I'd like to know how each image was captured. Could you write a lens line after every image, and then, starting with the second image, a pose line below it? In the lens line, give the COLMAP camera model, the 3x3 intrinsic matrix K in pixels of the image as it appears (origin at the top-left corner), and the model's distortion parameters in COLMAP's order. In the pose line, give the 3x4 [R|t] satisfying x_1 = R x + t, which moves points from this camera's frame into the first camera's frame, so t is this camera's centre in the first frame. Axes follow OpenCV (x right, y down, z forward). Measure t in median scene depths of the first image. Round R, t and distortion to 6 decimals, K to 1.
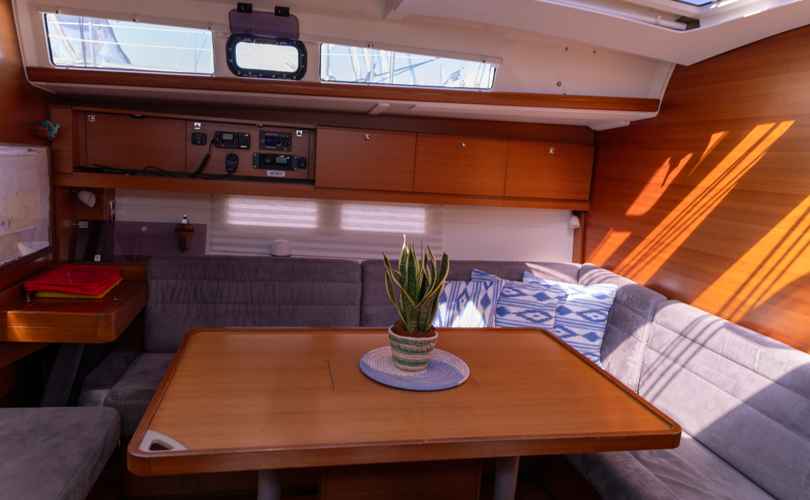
lens RADIAL K [[555.0, 0, 405.0], [0, 555.0, 250.0], [0, 0, 1]] dist [-0.004391, -0.001450]
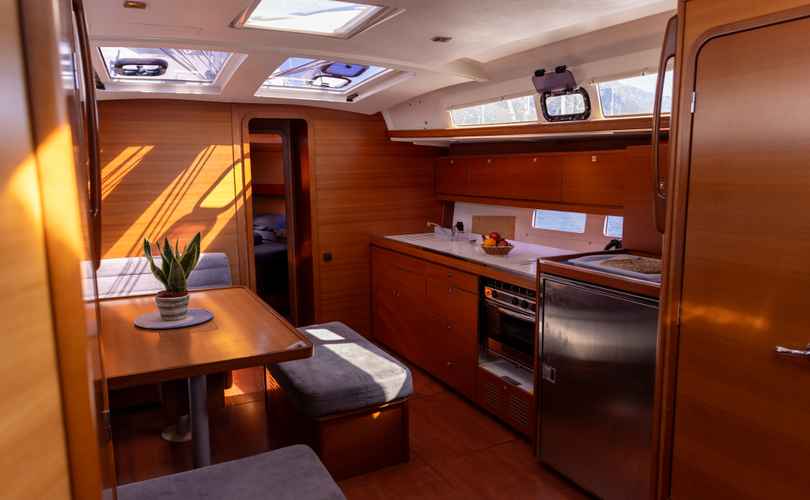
lens RADIAL K [[555.0, 0, 405.0], [0, 555.0, 250.0], [0, 0, 1]] dist [-0.004391, -0.001450]
pose [[-0.272989, -0.209754, 0.938872, -1.052892], [0.152303, 0.954210, 0.257465, -0.177944], [-0.949885, 0.213278, -0.228542, 0.477715]]
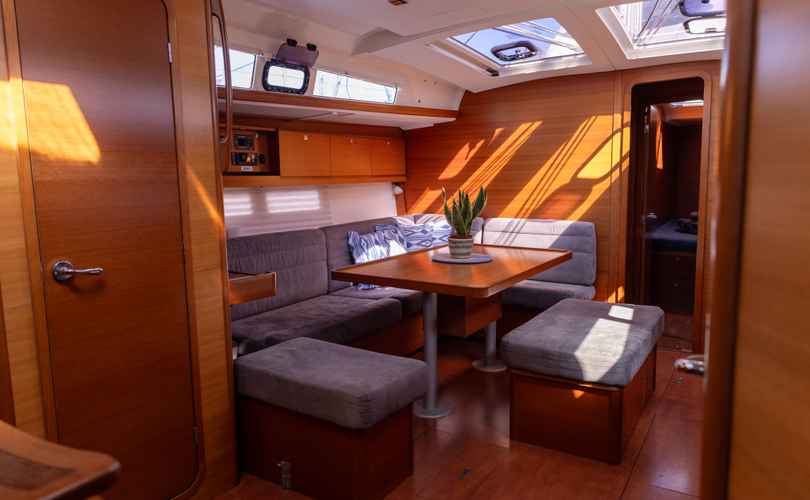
lens RADIAL K [[553.2, 0, 423.3], [0, 553.2, 254.0], [0, 0, 1]] dist [0.061654, 0.000328]
pose [[0.678962, -0.177488, 0.712397, -0.933566], [0.180341, 0.980928, 0.072513, 0.030625], [-0.711680, 0.079240, 0.698021, -0.133182]]
